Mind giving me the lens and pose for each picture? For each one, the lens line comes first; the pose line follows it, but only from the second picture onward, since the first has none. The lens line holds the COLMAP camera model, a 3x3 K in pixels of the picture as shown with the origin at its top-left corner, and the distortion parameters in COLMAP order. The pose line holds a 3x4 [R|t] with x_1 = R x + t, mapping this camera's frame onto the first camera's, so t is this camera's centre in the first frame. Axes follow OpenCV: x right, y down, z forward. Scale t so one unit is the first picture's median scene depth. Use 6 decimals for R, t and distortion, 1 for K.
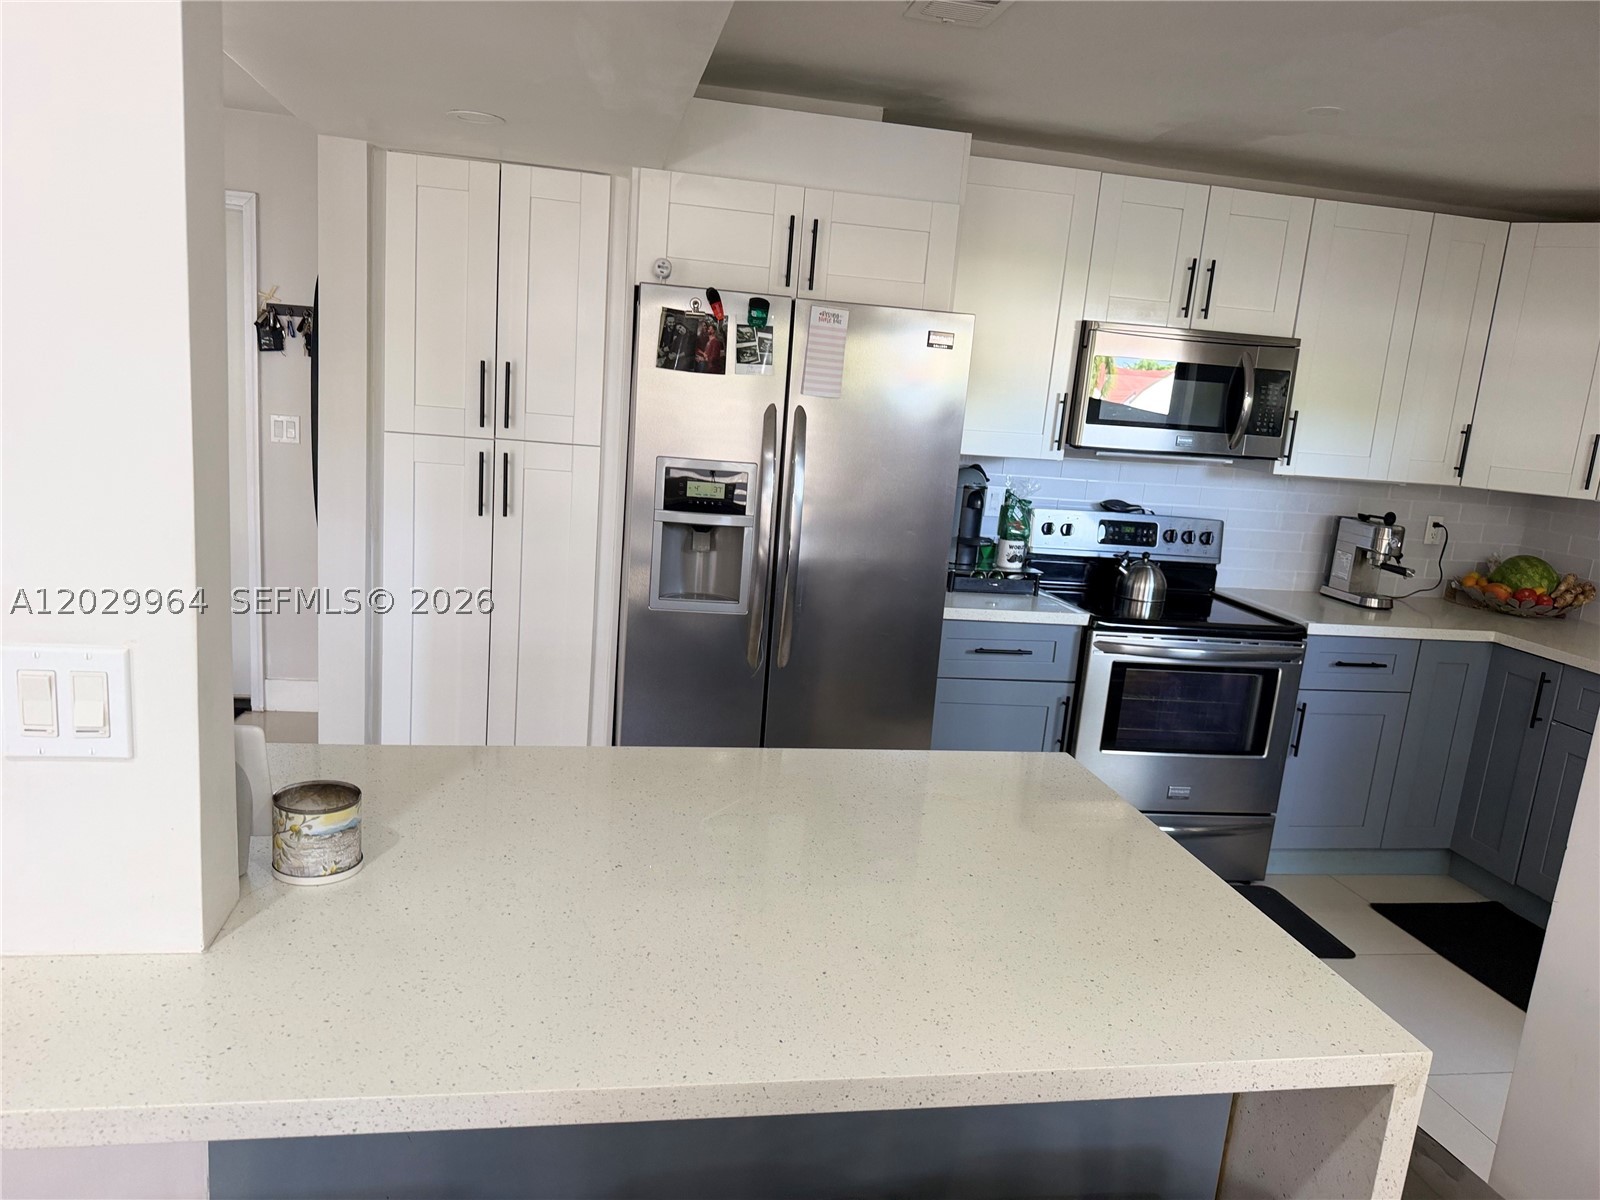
lens RADIAL K [[1111.1, 0, 796.8], [0, 1111.1, 607.0], [0, 0, 1]] dist [0.046770, -0.068181]
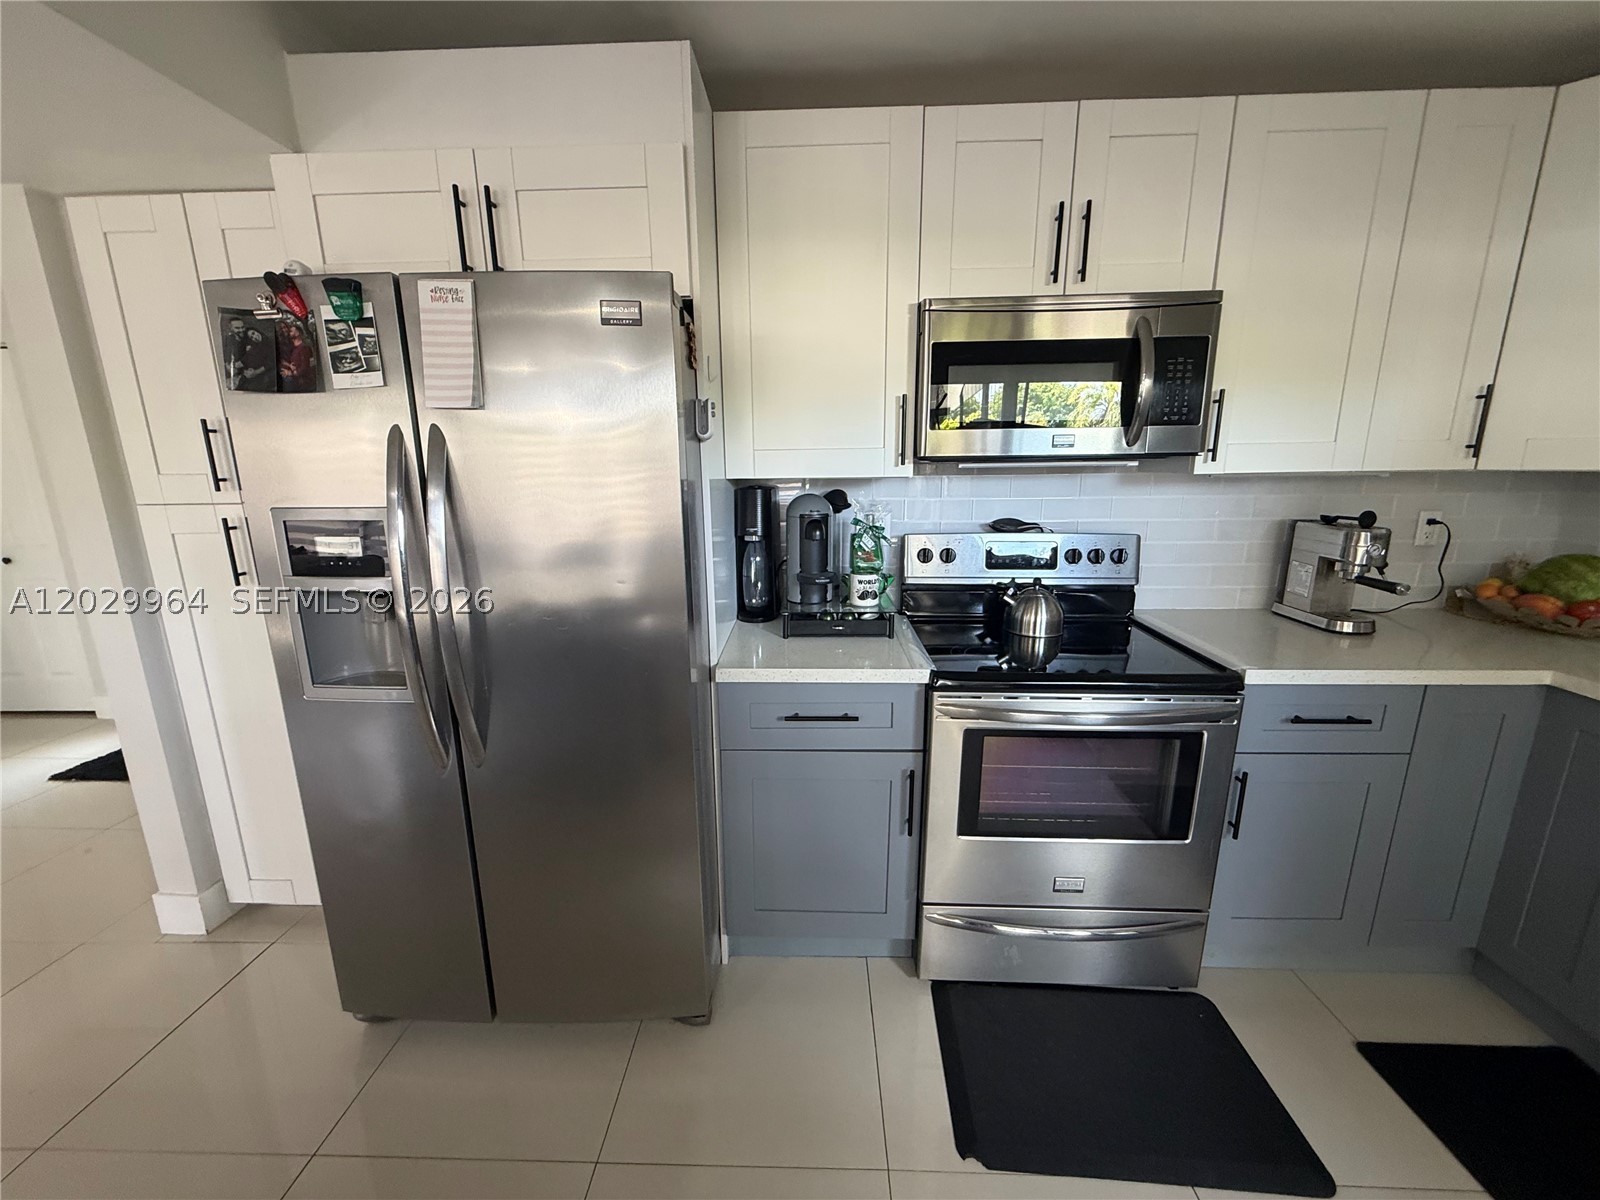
lens RADIAL K [[637.0, 0, 796.1], [0, 637.0, 602.8], [0, 0, 1]] dist [0.002999, -0.000847]
pose [[0.972384, -0.039671, -0.229992, 0.258103], [0.042964, 0.999033, 0.009325, -0.044935], [0.229400, -0.018949, 0.973148, 0.505416]]
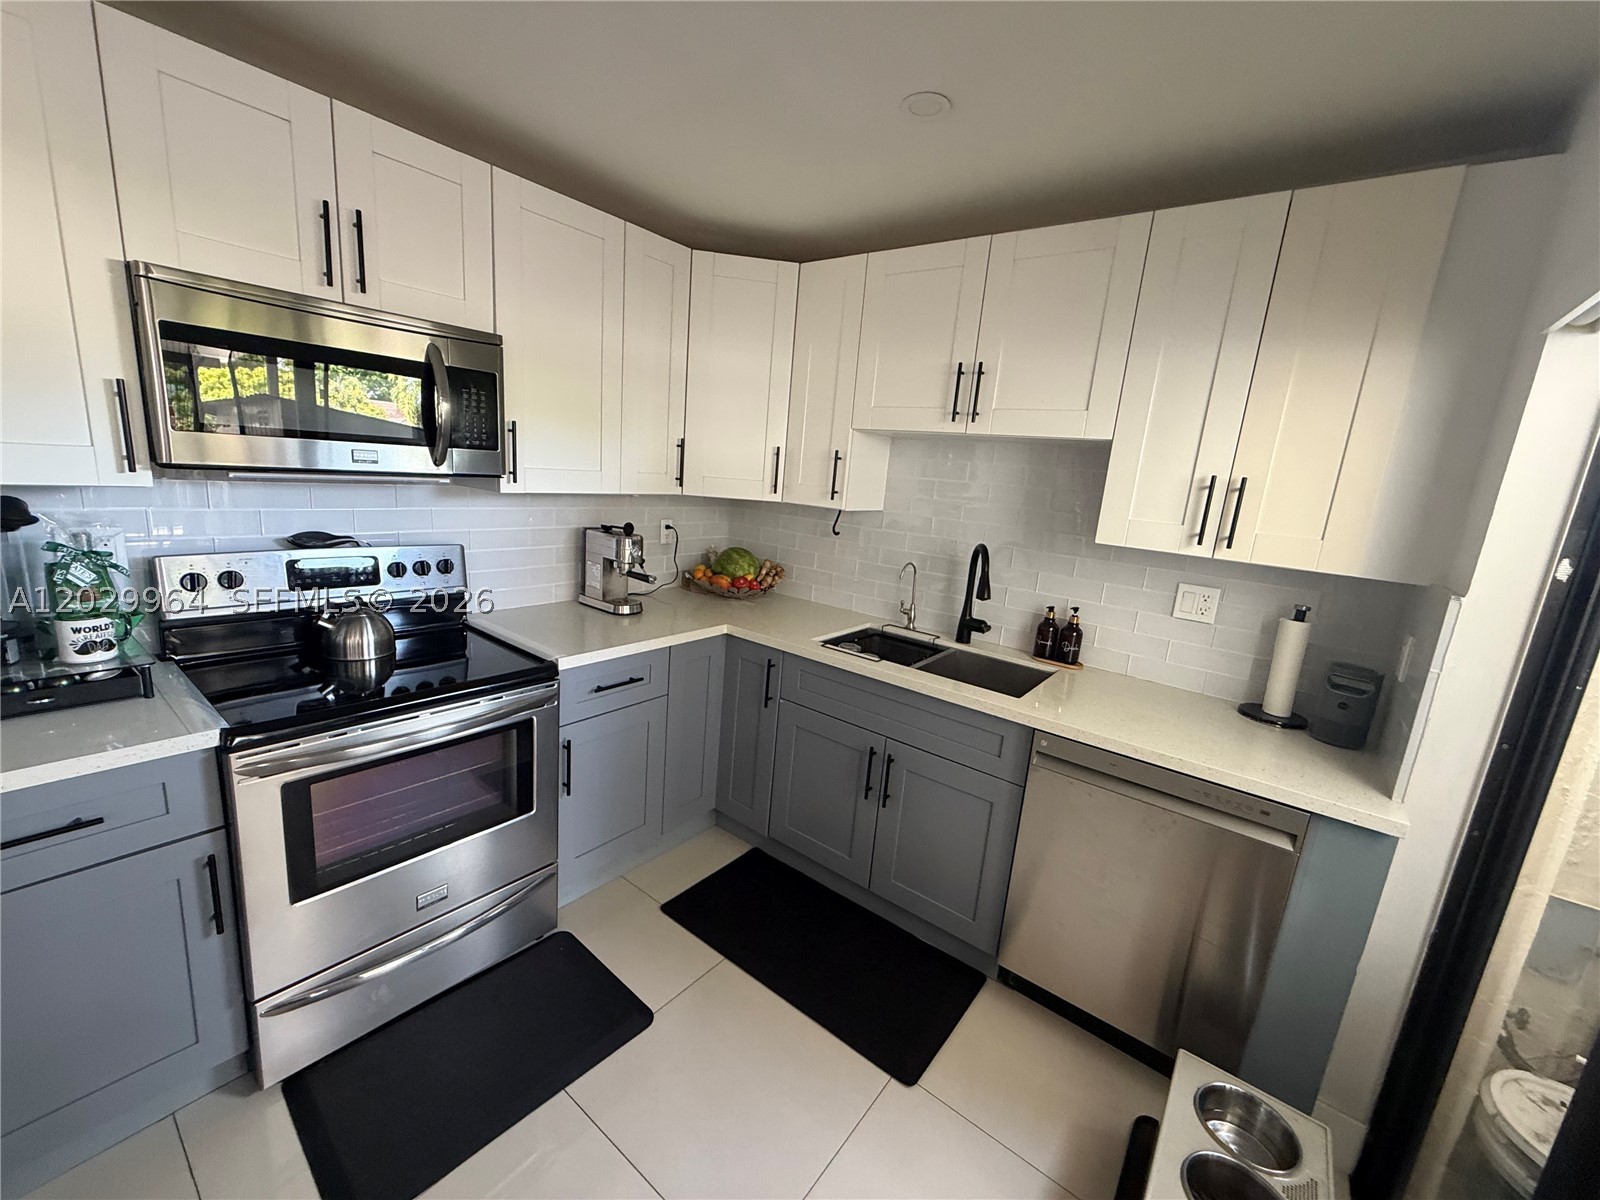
lens RADIAL K [[637.0, 0, 793.8], [0, 637.0, 600.2], [0, 0, 1]] dist [0.002999, -0.000847]
pose [[0.755101, -0.156312, 0.636701, 0.271368], [0.112300, 0.987646, 0.109287, -0.064895], [-0.645918, -0.011021, 0.763327, 0.469045]]
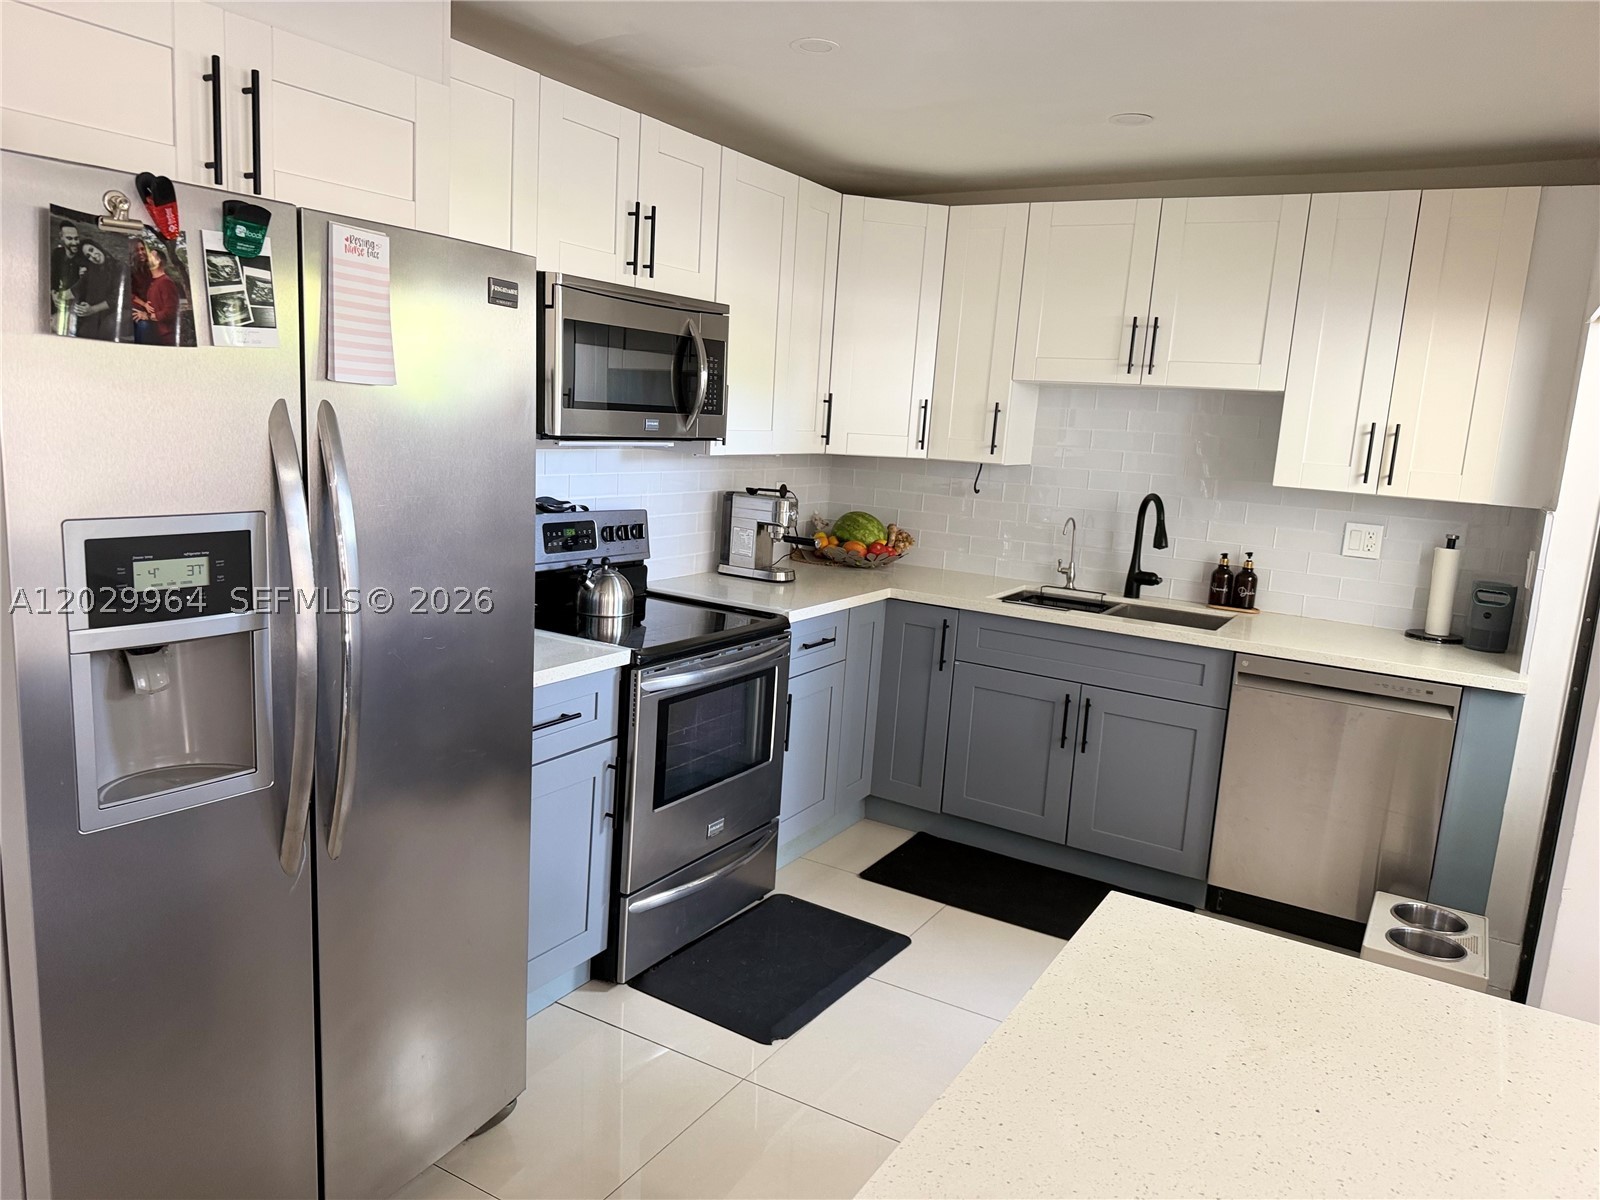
lens RADIAL K [[1111.1, 0, 783.1], [0, 1111.1, 601.0], [0, 0, 1]] dist [0.046770, -0.068181]
pose [[0.672962, -0.165563, 0.720910, -0.209707], [0.141454, 0.985446, 0.094270, -0.080301], [-0.726025, 0.038536, 0.686588, 0.350915]]
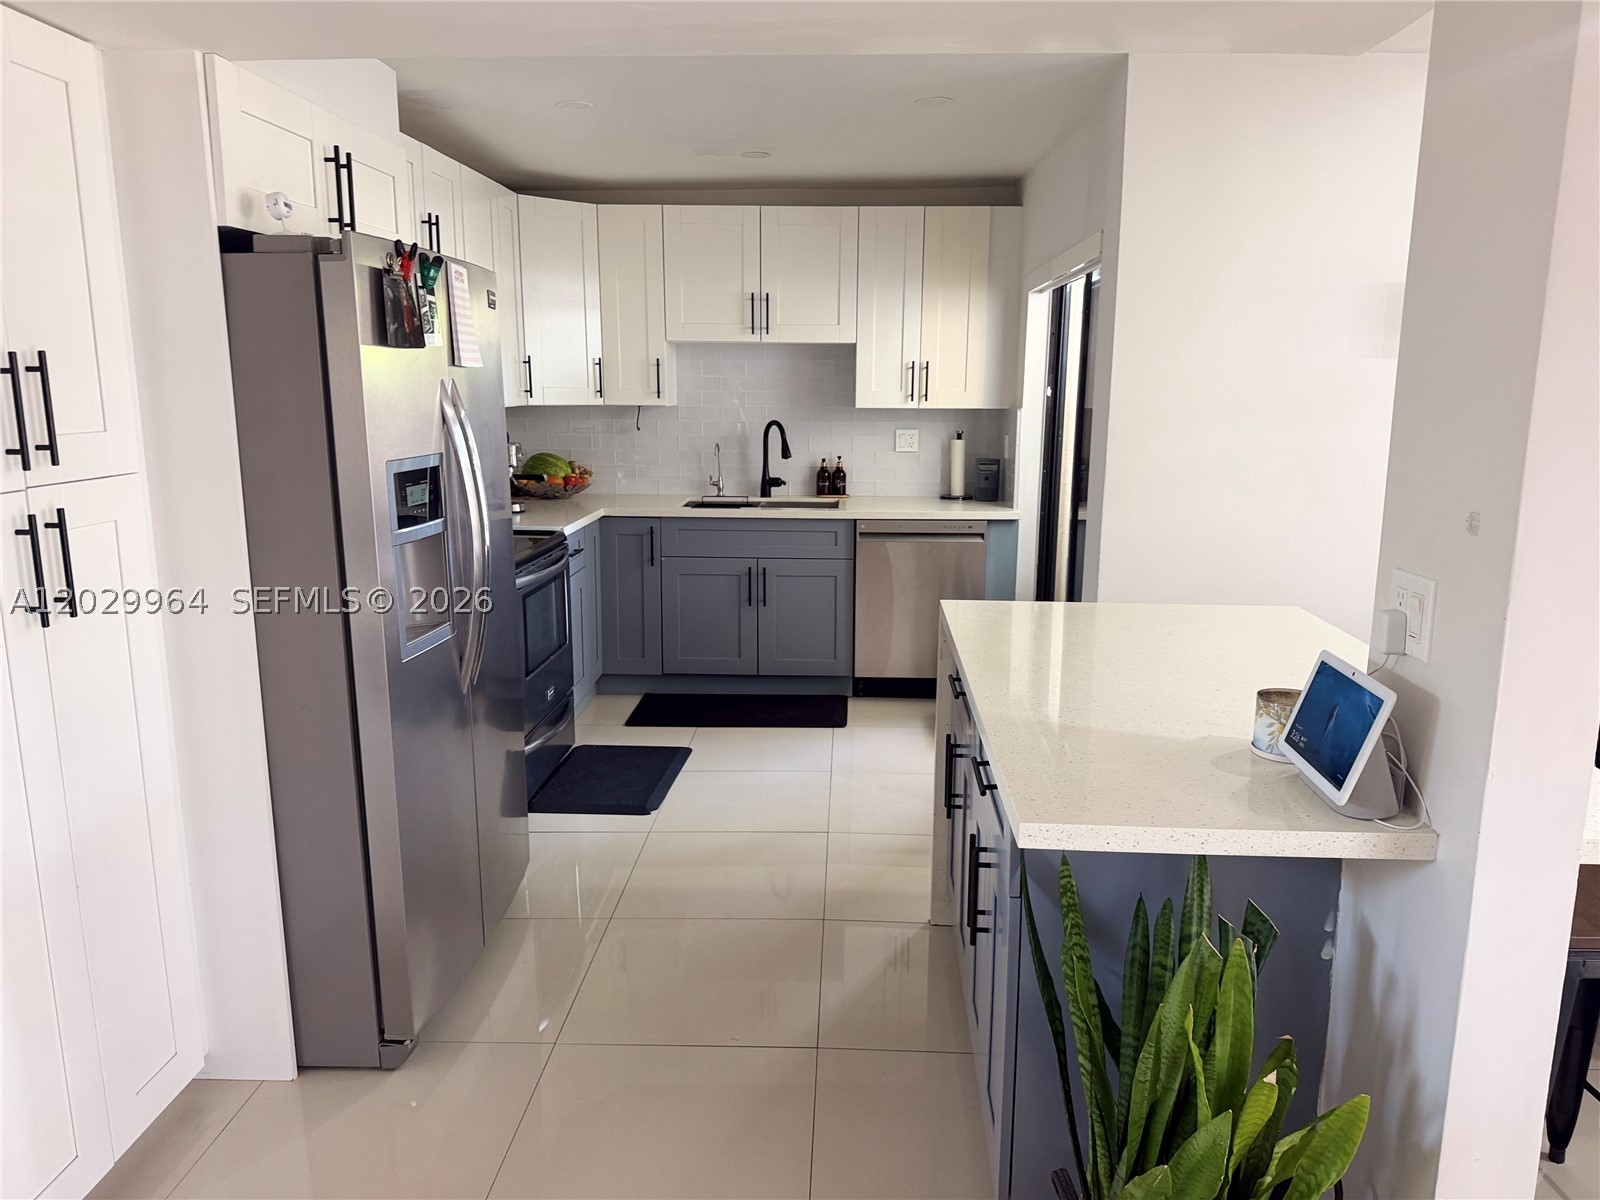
lens RADIAL K [[1111.1, 0, 807.3], [0, 1111.1, 609.7], [0, 0, 1]] dist [0.046770, -0.068181]
pose [[0.222056, -0.274201, 0.935684, -0.626649], [0.205485, 0.951250, 0.229997, -0.121436], [-0.953135, 0.141197, 0.267575, 0.418435]]
